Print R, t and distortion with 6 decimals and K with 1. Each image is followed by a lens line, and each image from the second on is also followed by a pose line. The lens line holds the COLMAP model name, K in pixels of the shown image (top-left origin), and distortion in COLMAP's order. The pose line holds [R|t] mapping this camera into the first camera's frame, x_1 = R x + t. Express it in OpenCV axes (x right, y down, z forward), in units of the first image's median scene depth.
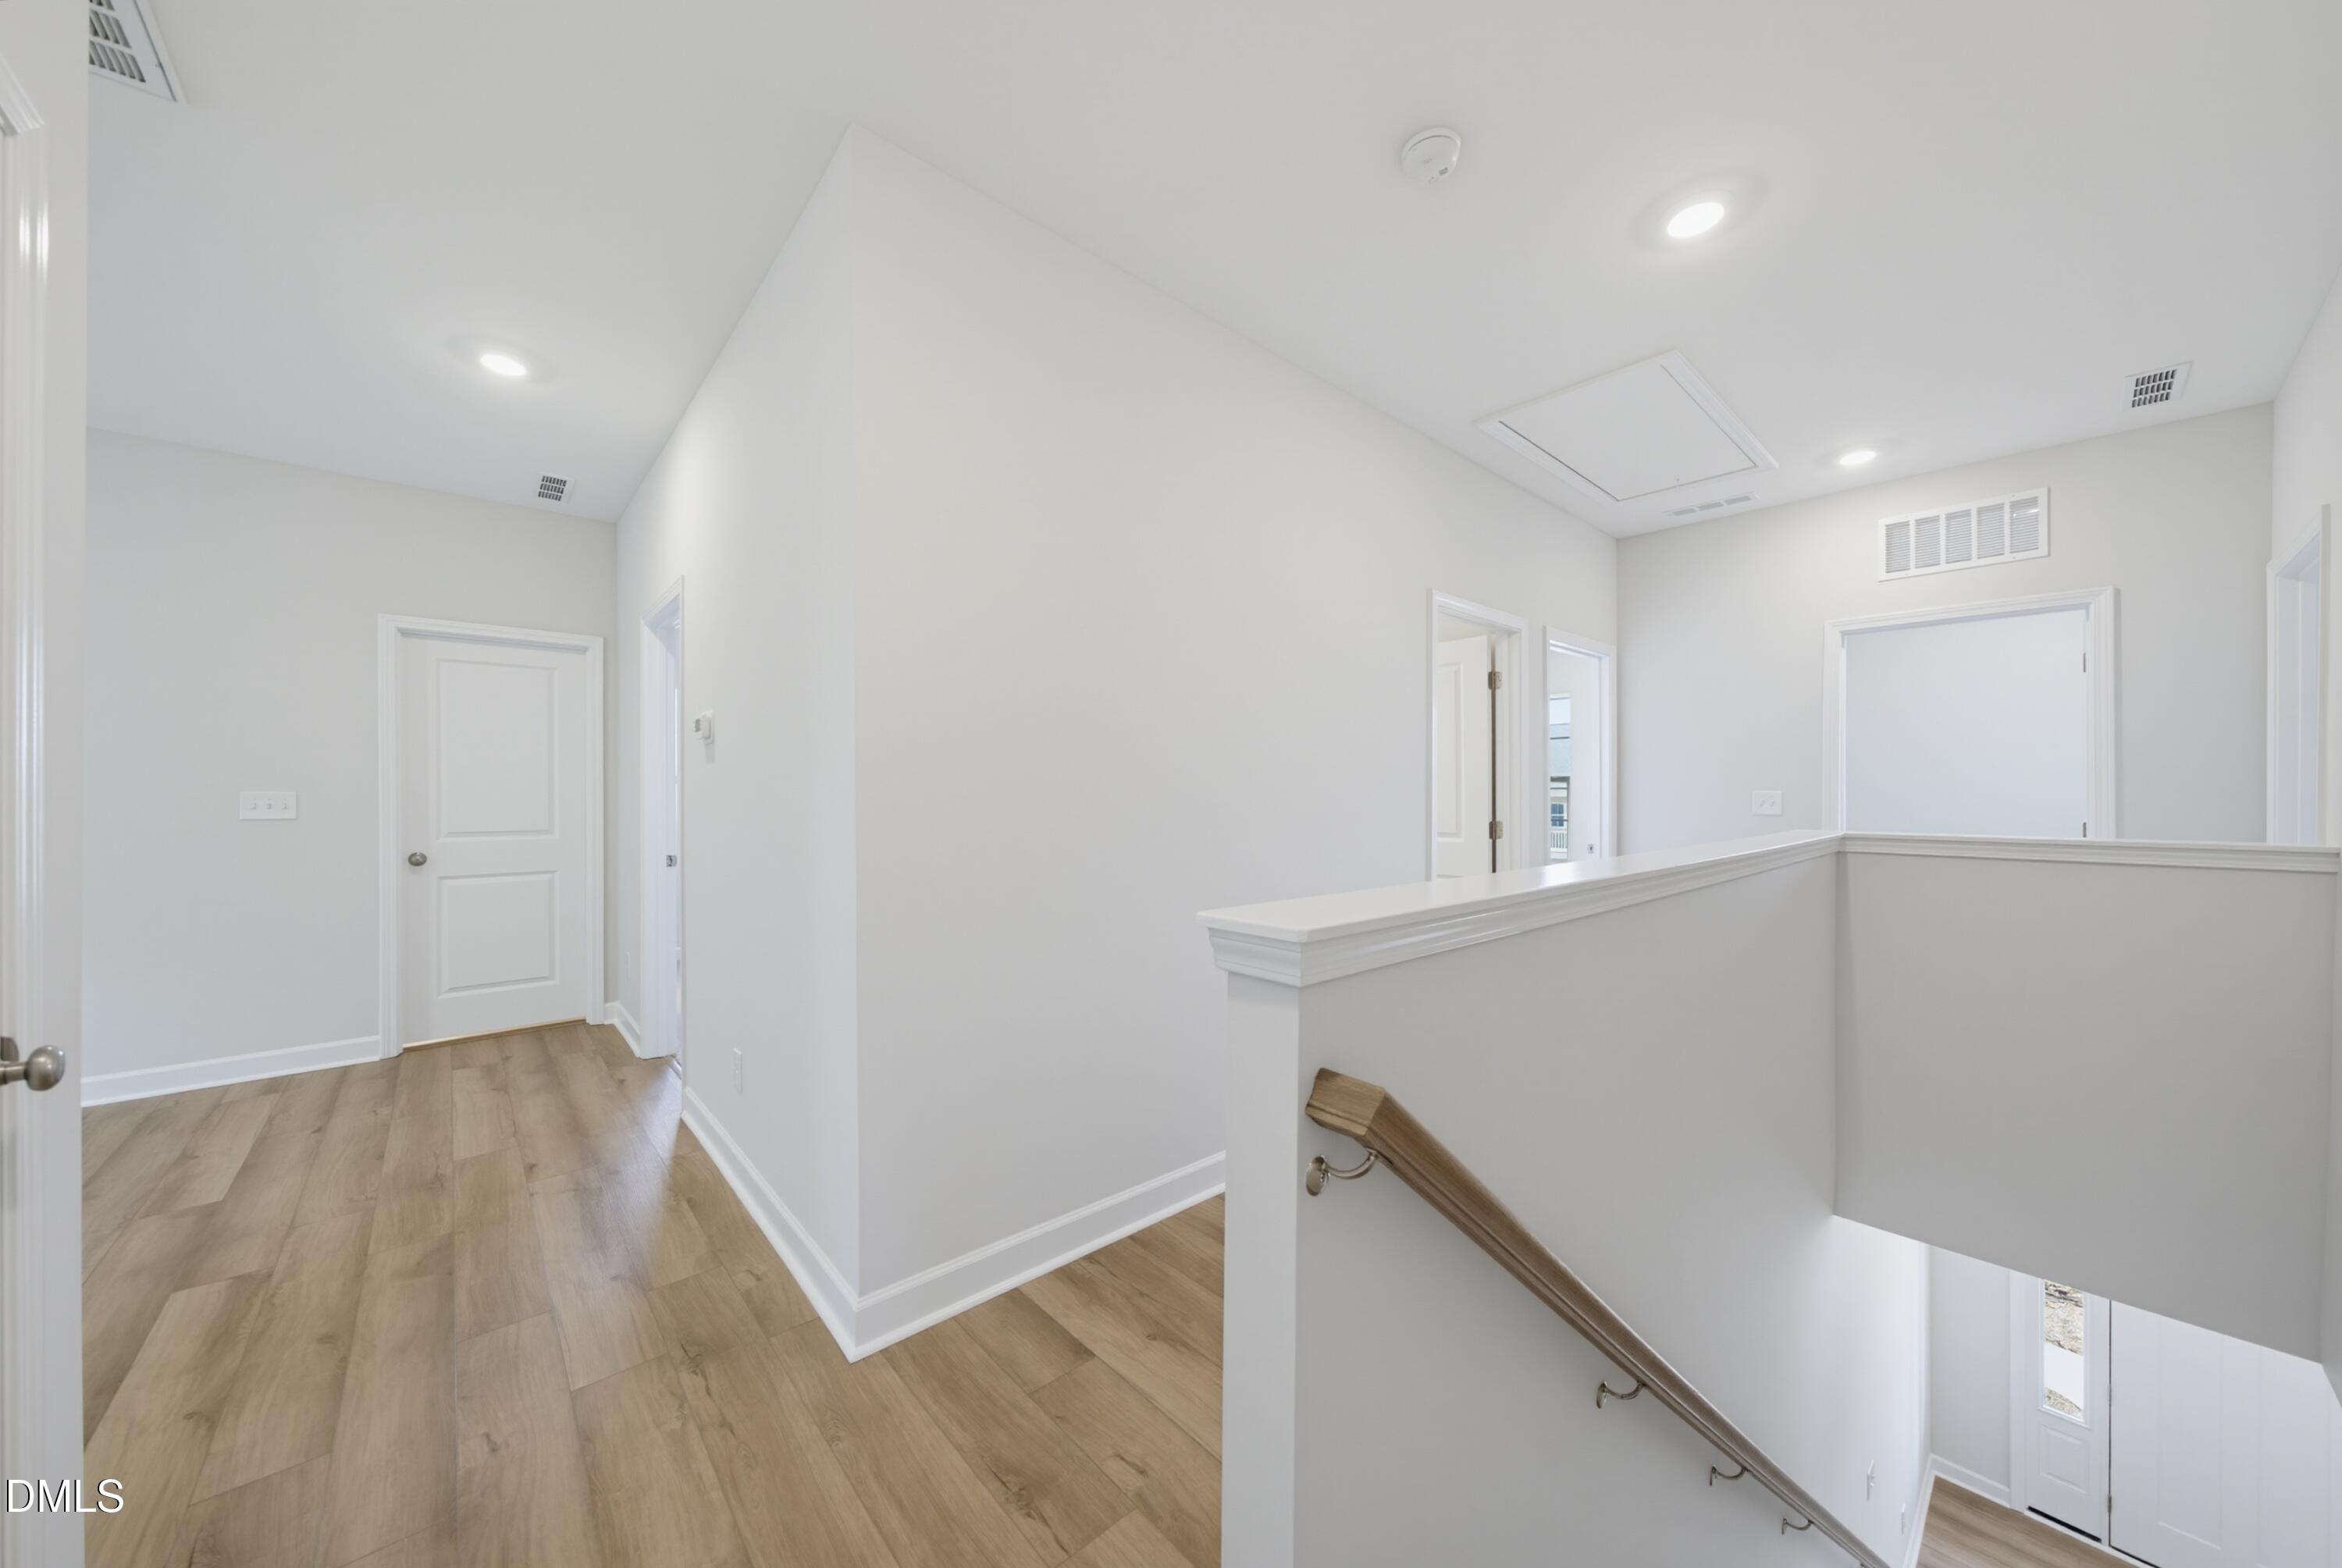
lens RADIAL K [[810.8, 0, 1177.0], [0, 810.8, 802.6], [0, 0, 1]] dist [-0.017119, 0.002456]
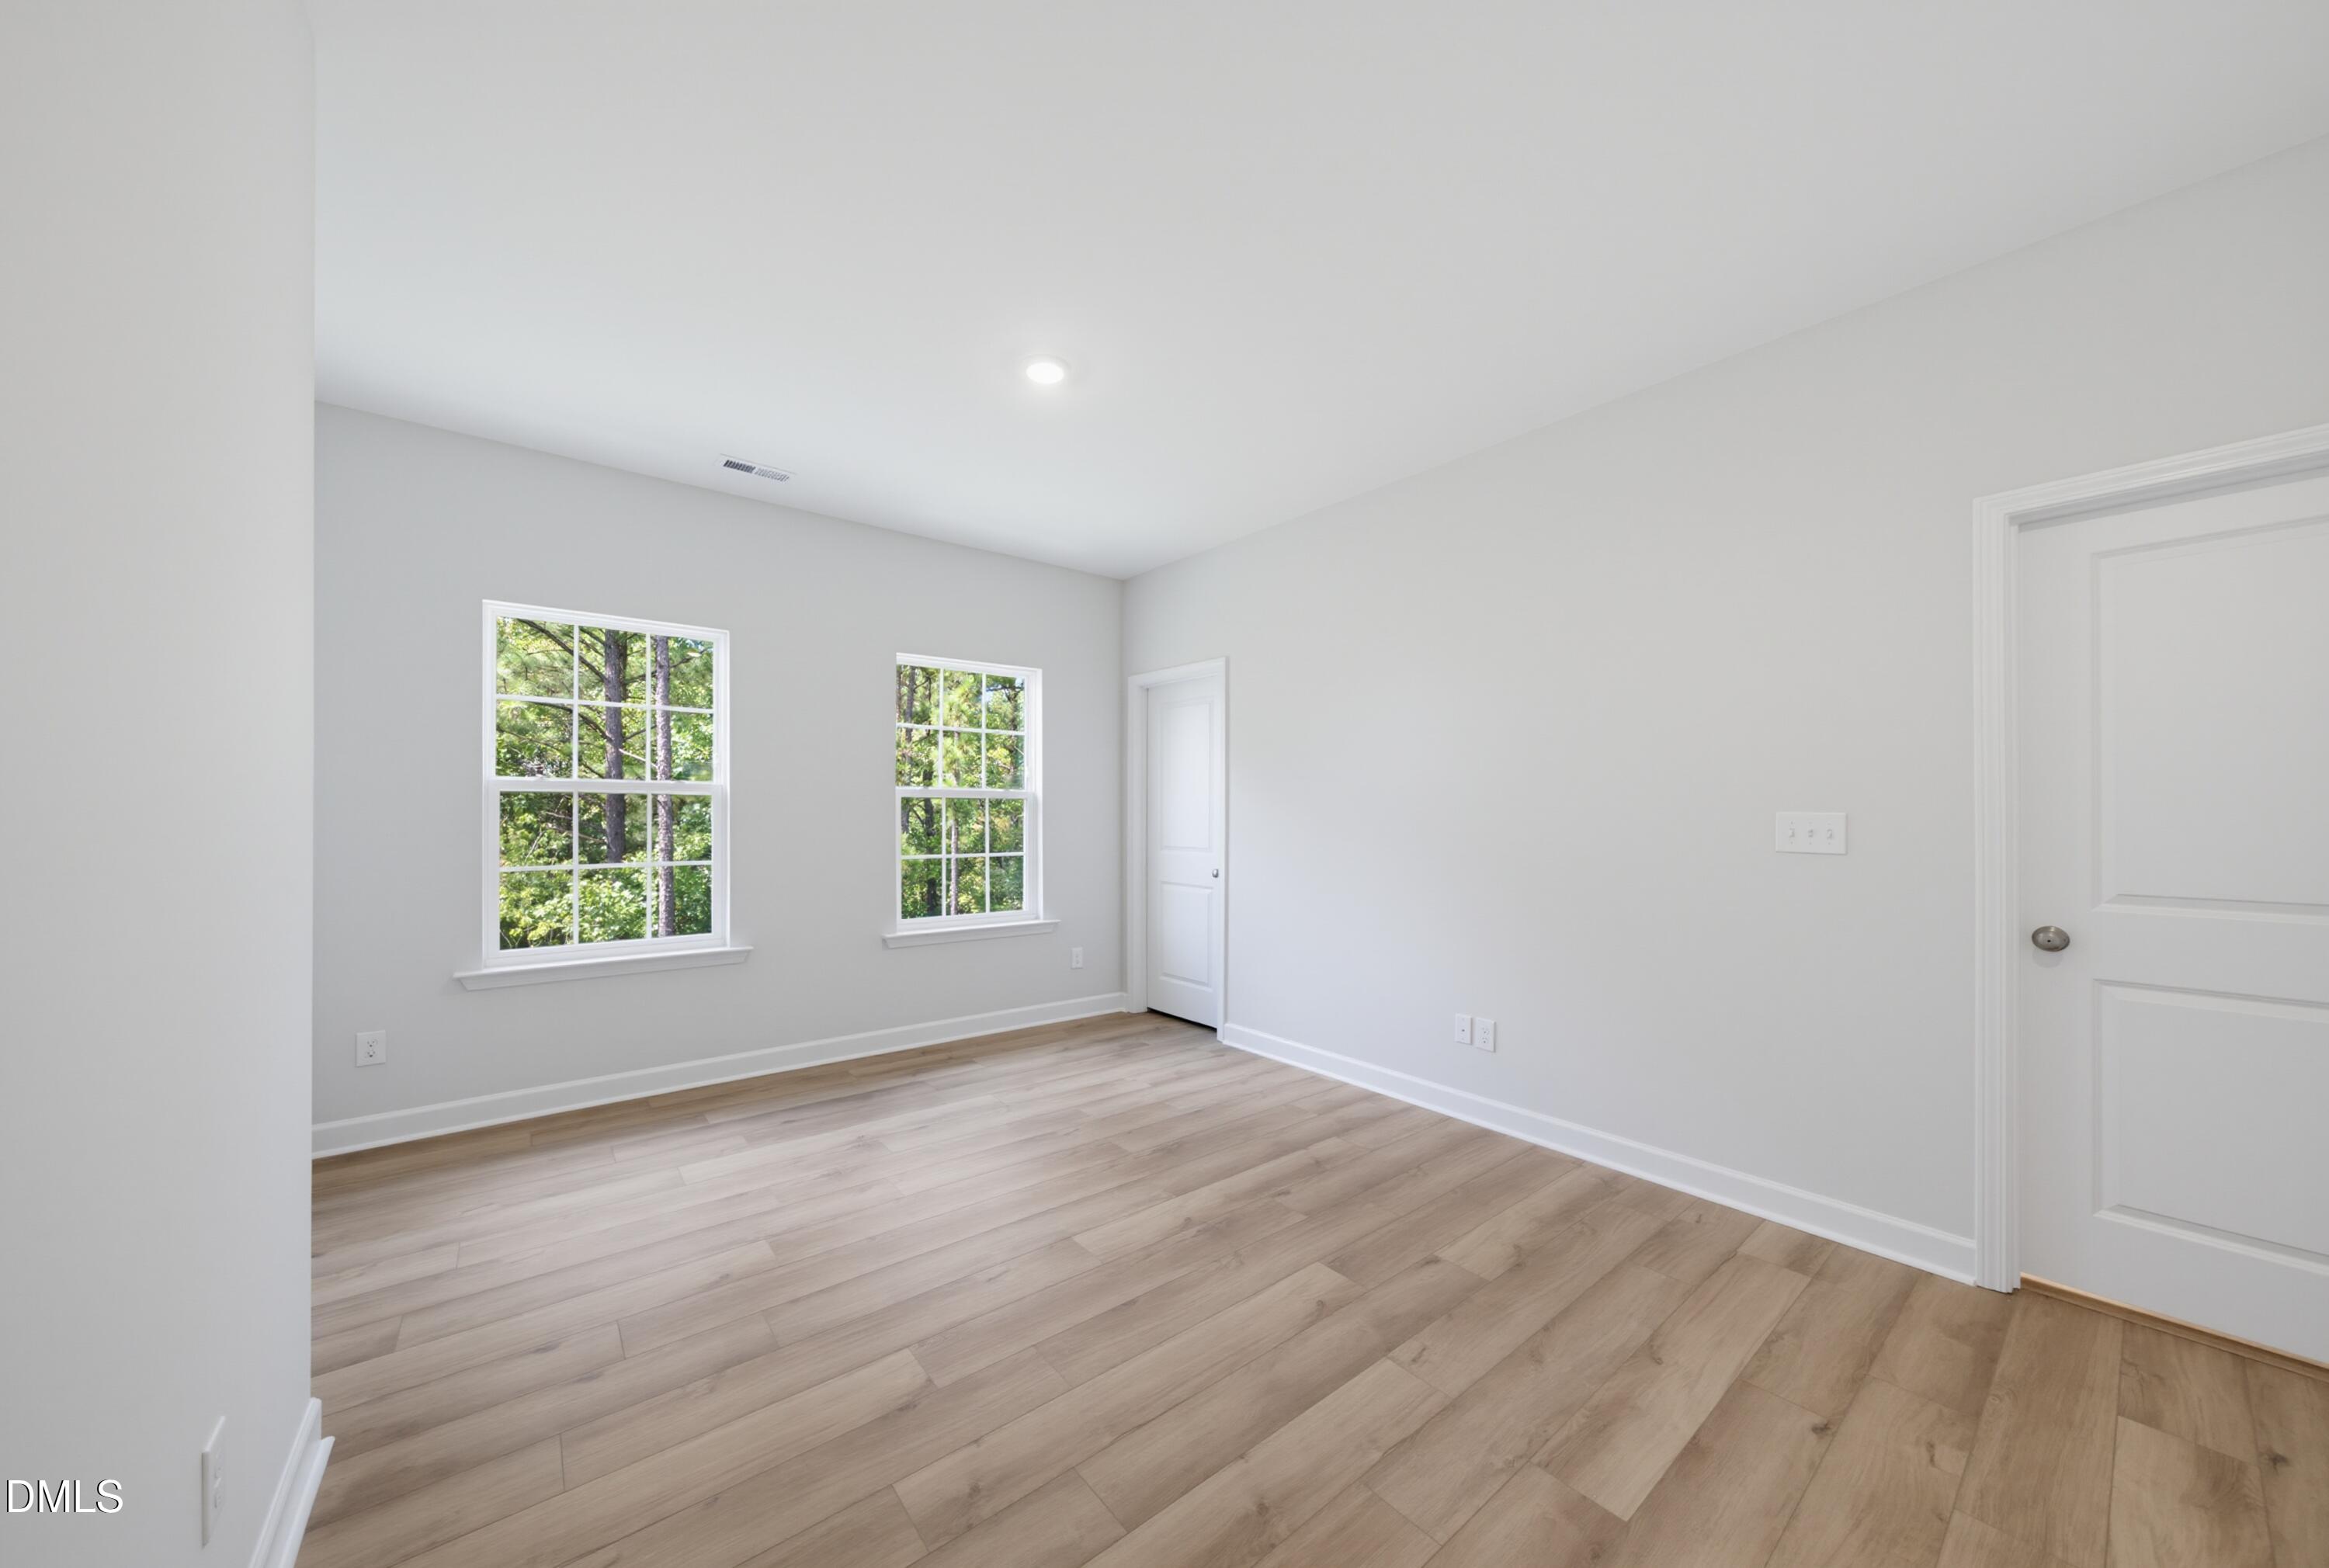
lens RADIAL K [[806.3, 0, 1166.1], [0, 806.3, 803.8], [0, 0, 1]] dist [0.000092, -0.000030]
pose [[-0.057224, -0.011456, -0.998296, -0.424740], [-0.012842, 0.999860, -0.010737, -0.006571], [0.998279, 0.012206, -0.057363, 0.495609]]
